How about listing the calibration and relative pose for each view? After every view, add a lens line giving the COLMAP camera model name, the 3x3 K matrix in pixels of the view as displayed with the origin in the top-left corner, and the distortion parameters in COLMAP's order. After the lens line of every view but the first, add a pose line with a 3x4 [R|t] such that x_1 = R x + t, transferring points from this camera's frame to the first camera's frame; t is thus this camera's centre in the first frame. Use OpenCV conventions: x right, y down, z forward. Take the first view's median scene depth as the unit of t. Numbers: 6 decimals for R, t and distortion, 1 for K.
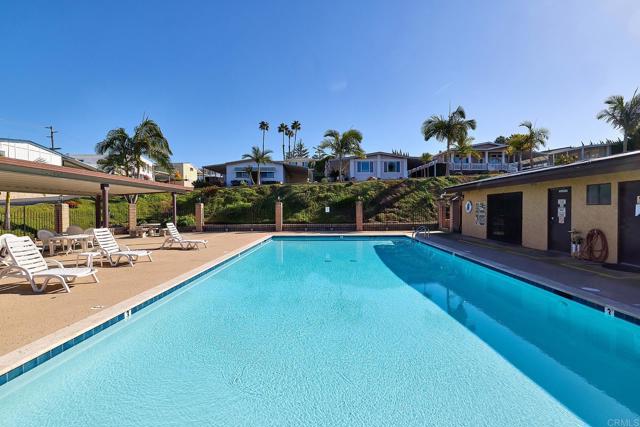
lens RADIAL K [[293.1, 0, 319.7], [0, 293.1, 215.2], [0, 0, 1]] dist [-0.000366, -0.000146]
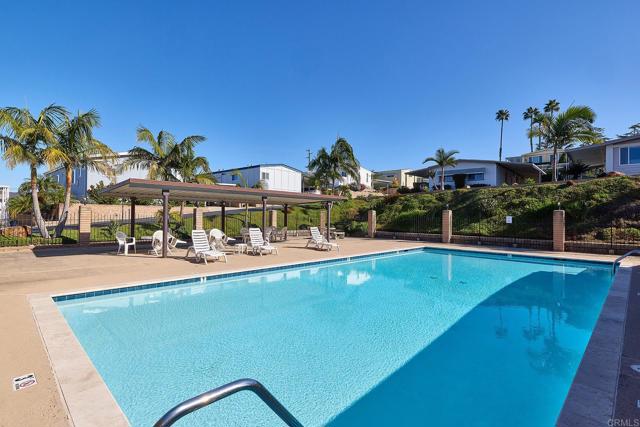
lens RADIAL K [[326.6, 0, 320.0], [0, 326.6, 211.1], [0, 0, 1]] dist [0.000424, -0.000208]
pose [[0.724481, 0.008022, -0.689248, 0.239483], [-0.033433, 0.999164, -0.023513, -0.004559], [0.688483, 0.040078, 0.724144, 0.025585]]
